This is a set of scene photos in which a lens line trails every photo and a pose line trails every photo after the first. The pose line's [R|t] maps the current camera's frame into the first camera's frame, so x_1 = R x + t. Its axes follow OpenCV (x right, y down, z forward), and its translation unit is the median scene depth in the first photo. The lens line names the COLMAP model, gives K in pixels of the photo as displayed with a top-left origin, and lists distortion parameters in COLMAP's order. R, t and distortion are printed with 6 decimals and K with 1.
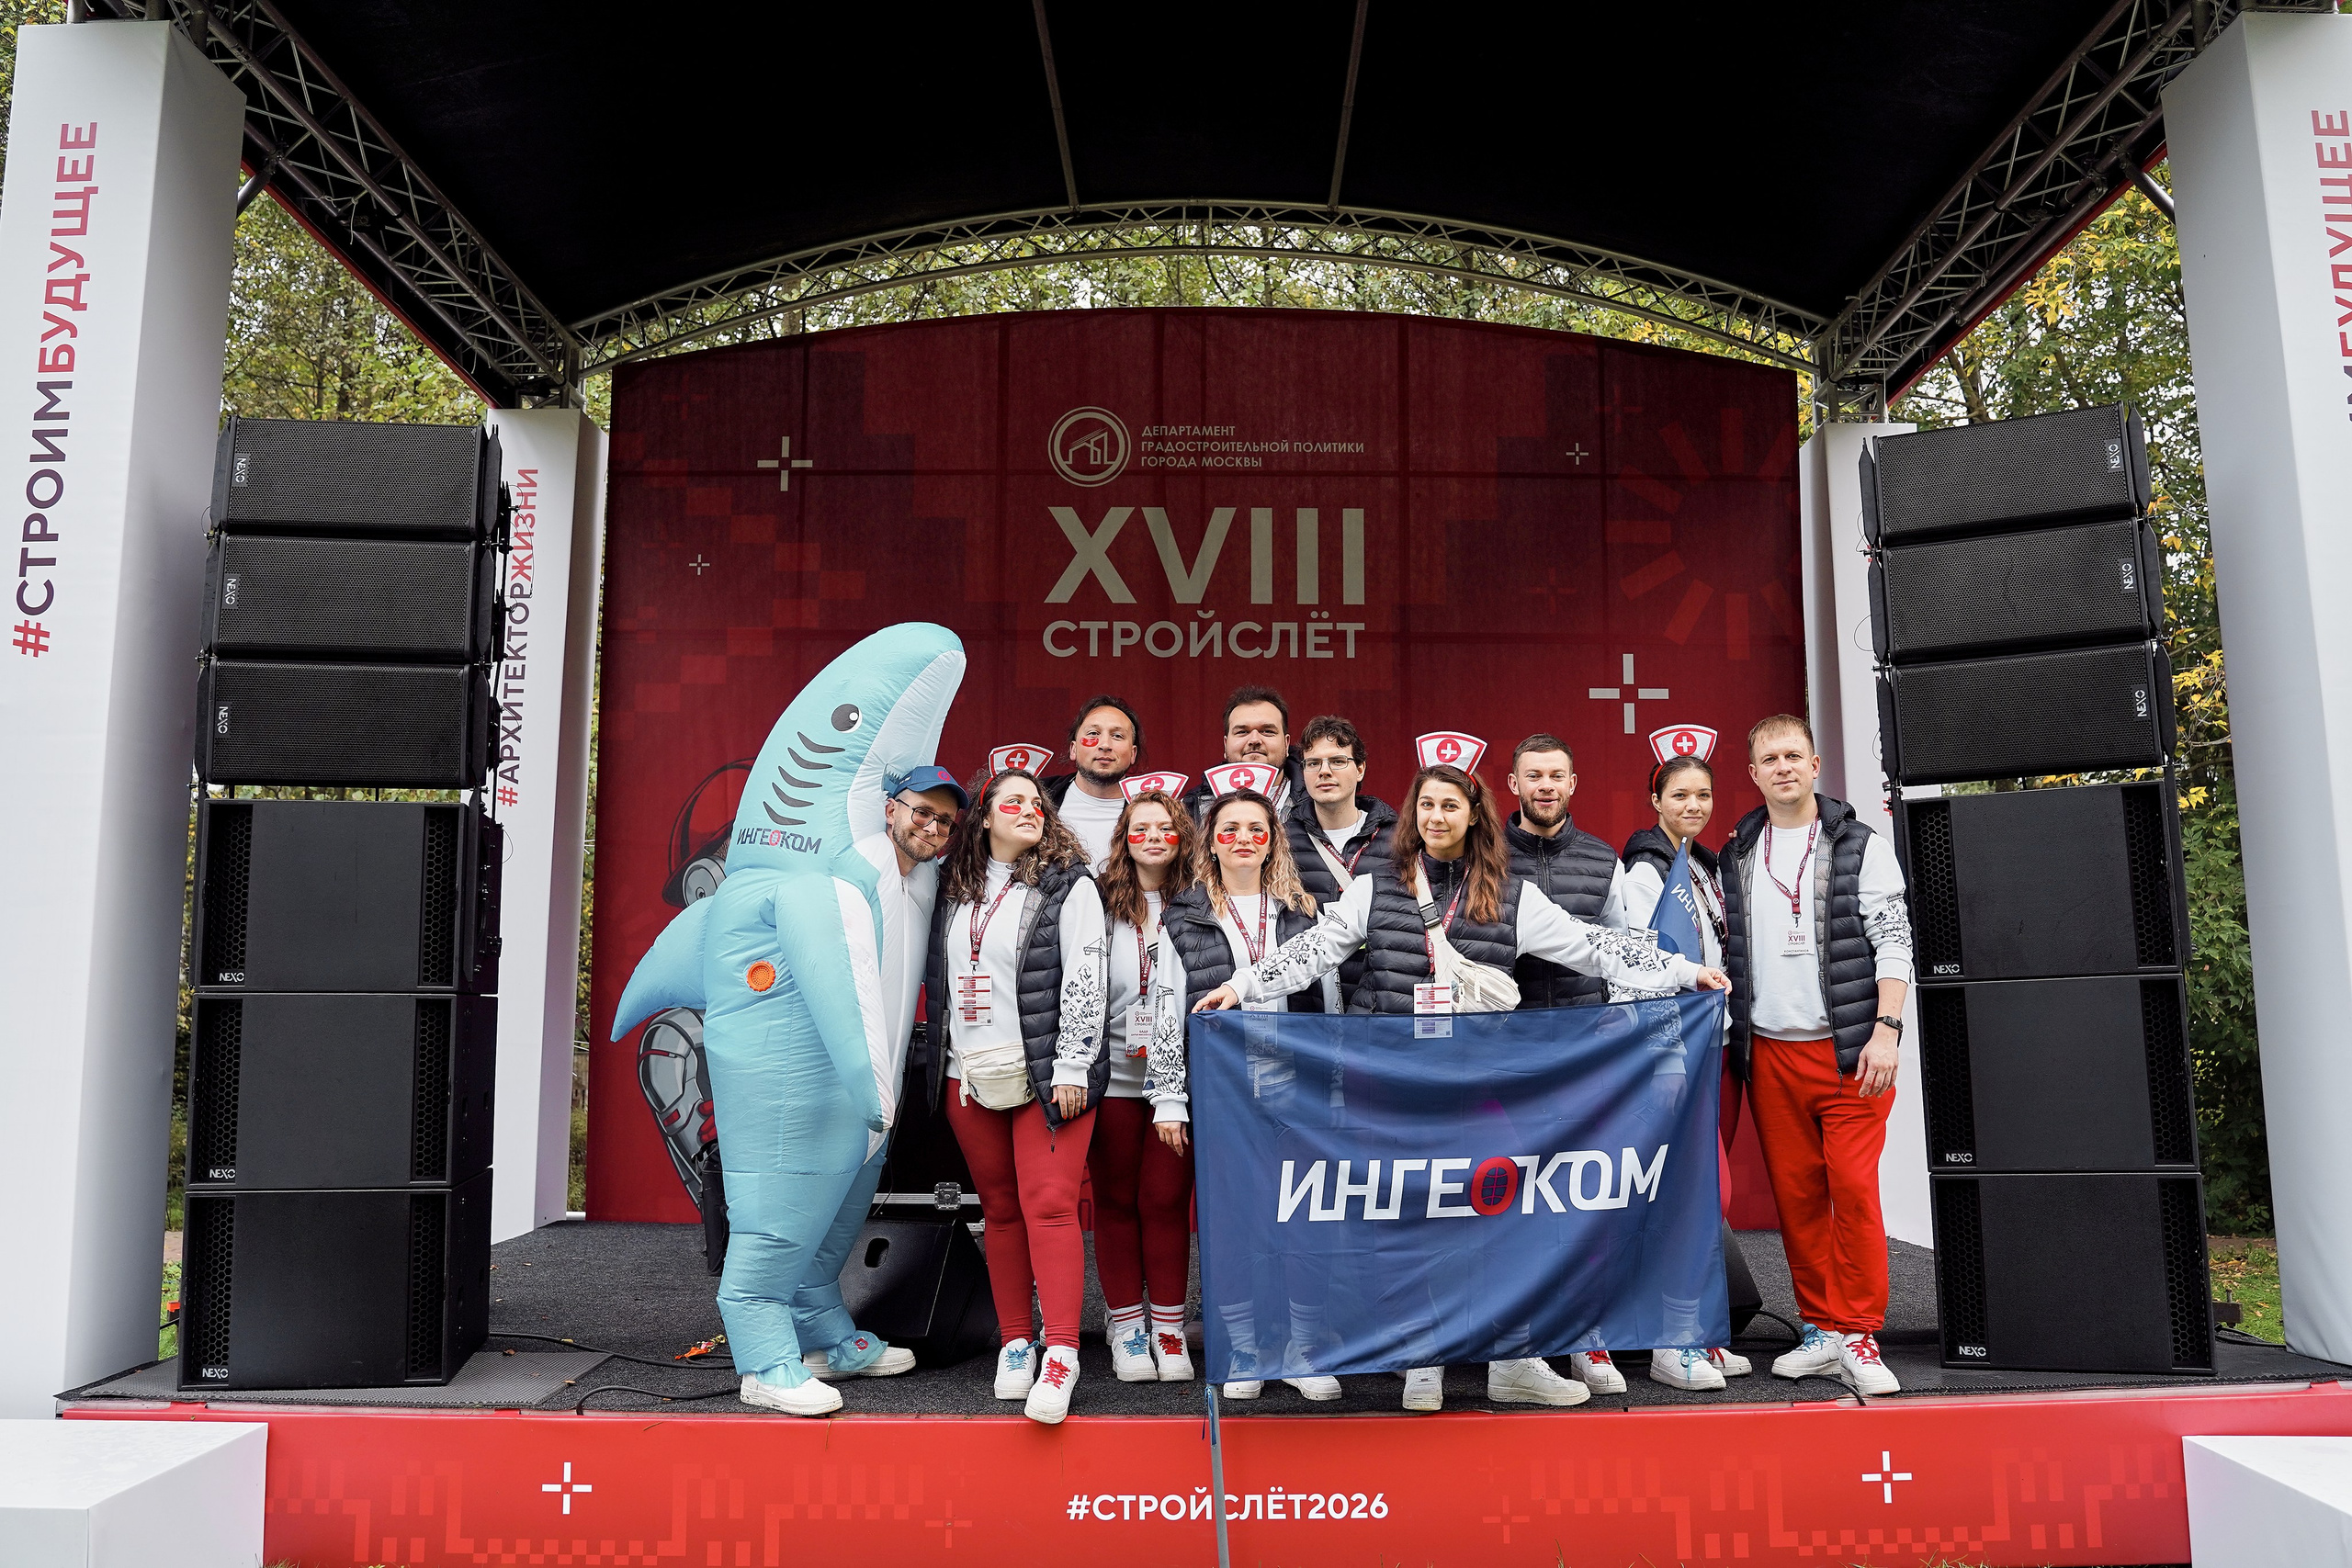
lens RADIAL K [[1890.8, 0, 1180.3], [0, 1890.8, 783.3], [0, 0, 1]] dist [-0.048657, 0.026358]
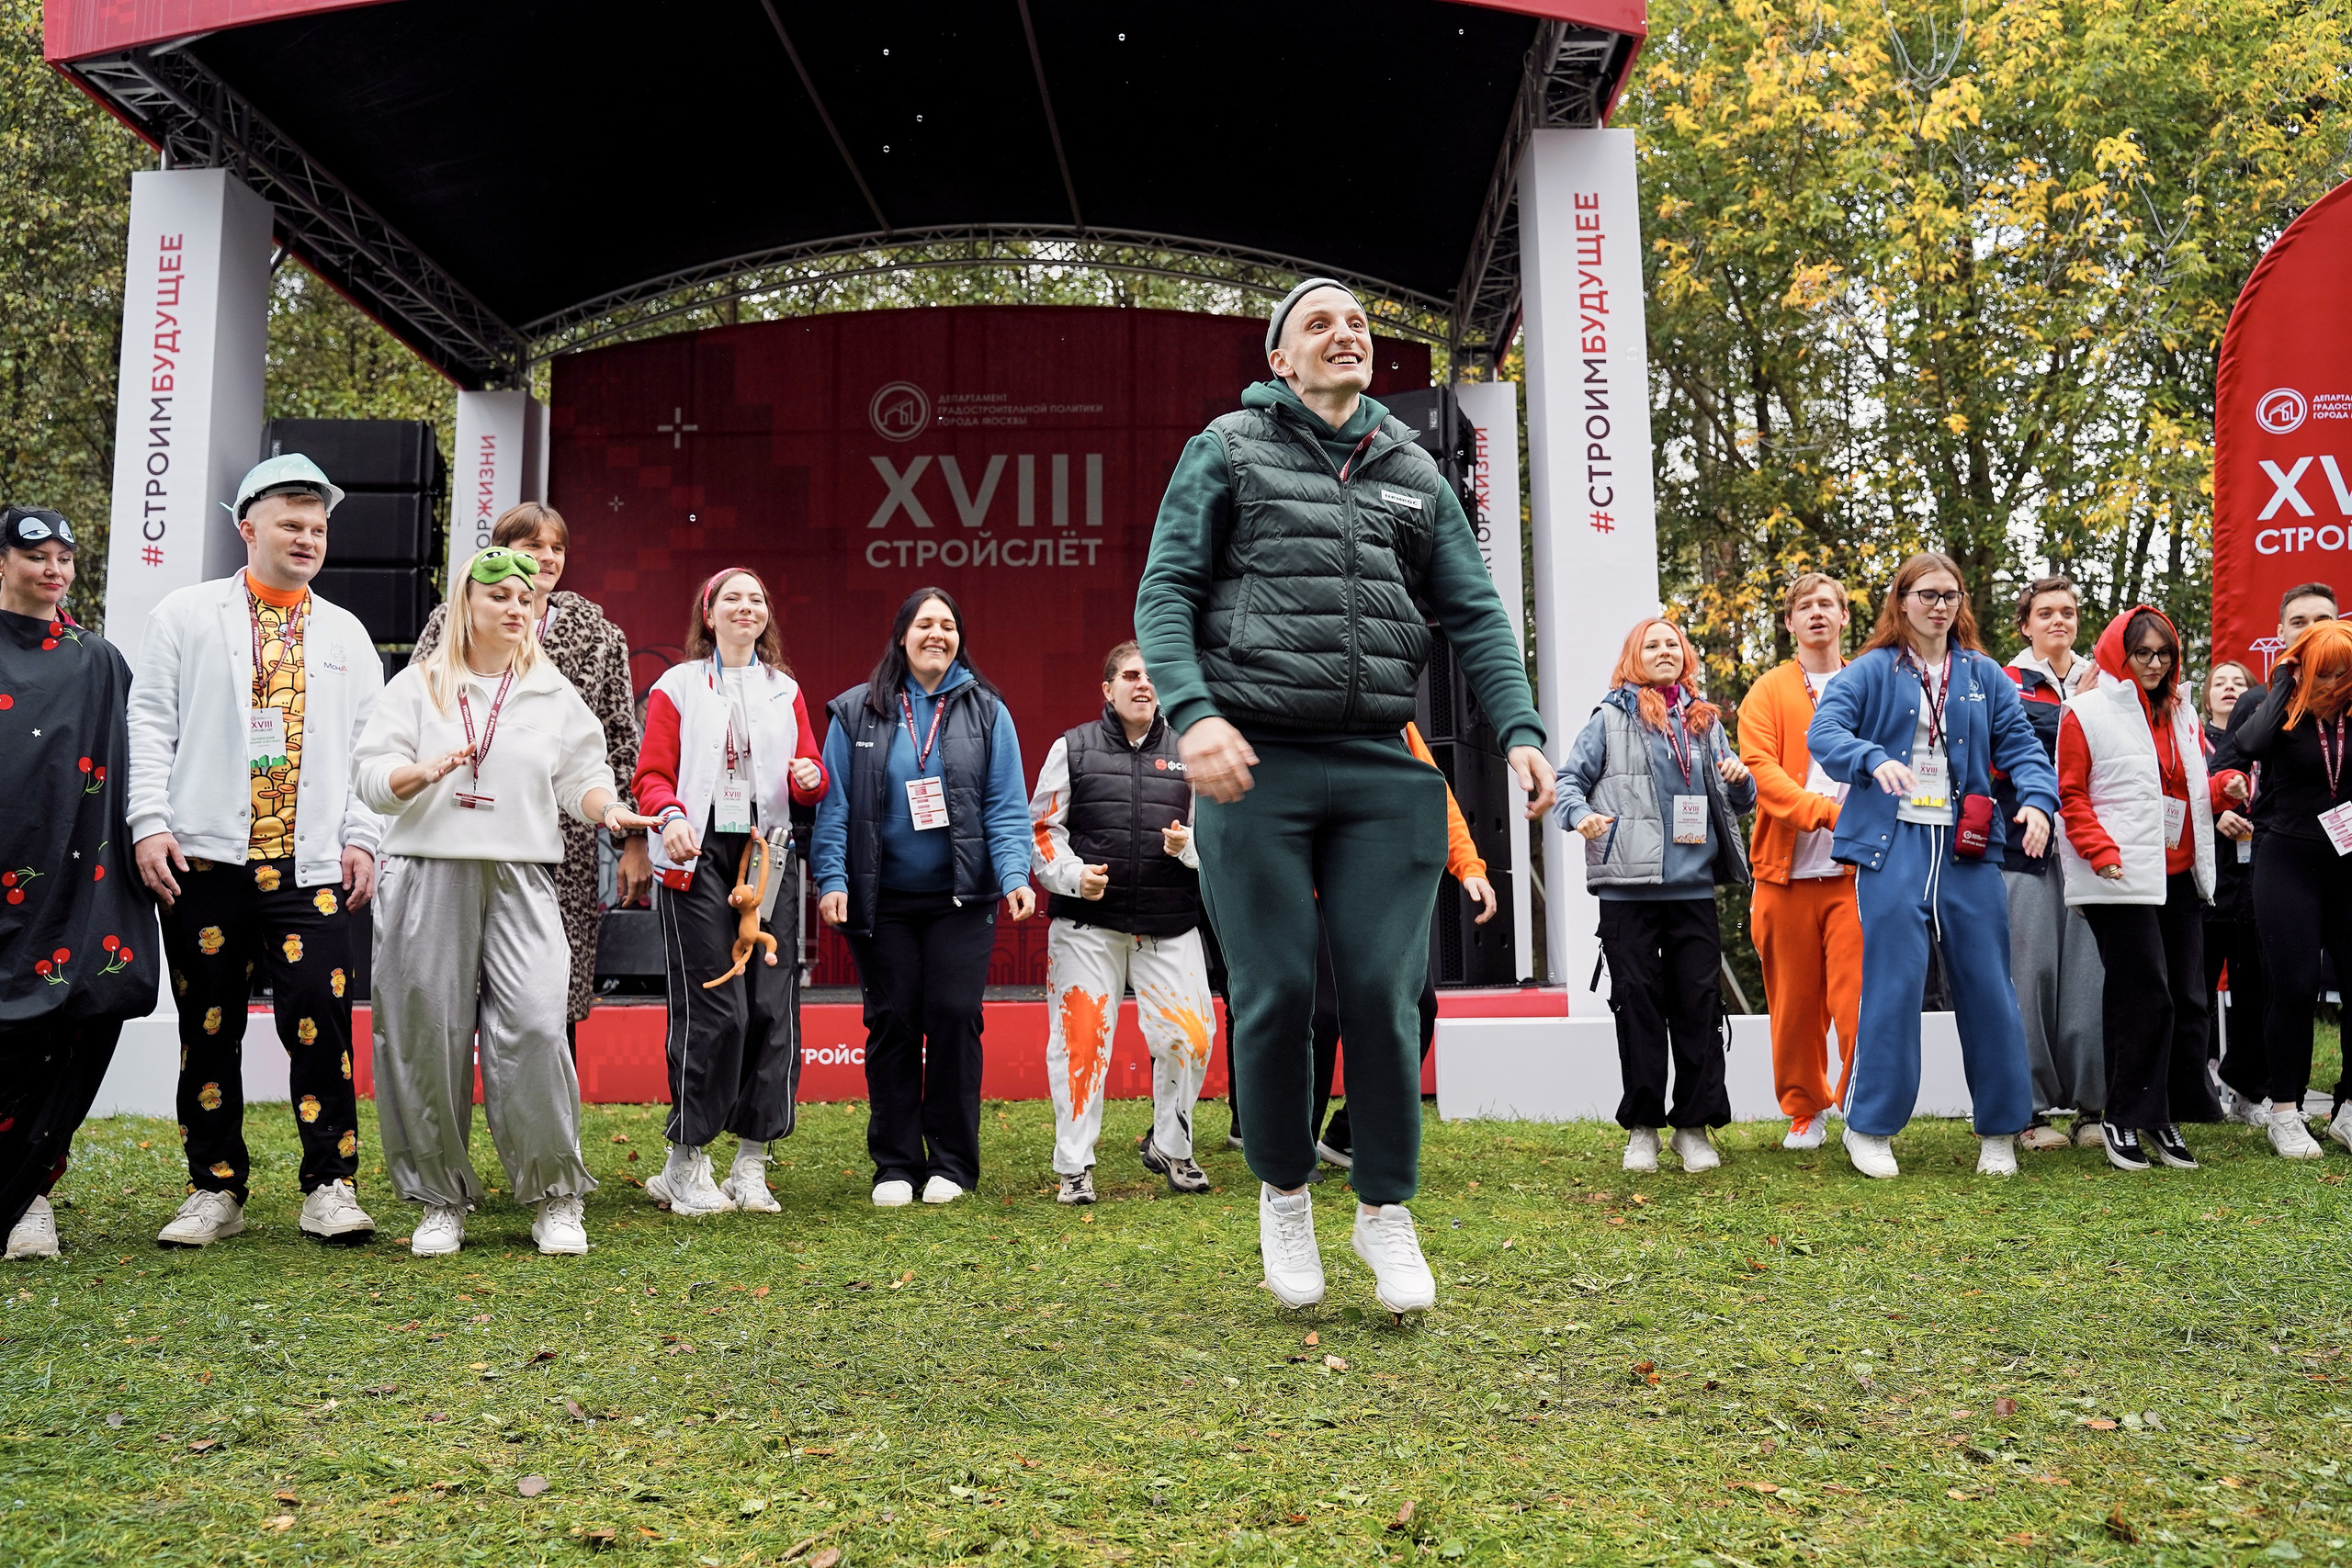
lens RADIAL K [[1890.8, 0, 1174.3], [0, 1890.8, 780.4], [0, 0, 1]] dist [-0.048657, 0.026358]
pose [[0.999522, -0.010884, -0.028940, 0.186220], [0.011863, 0.999356, 0.033857, 0.042649], [0.028553, -0.034184, 0.999008, -0.354564]]
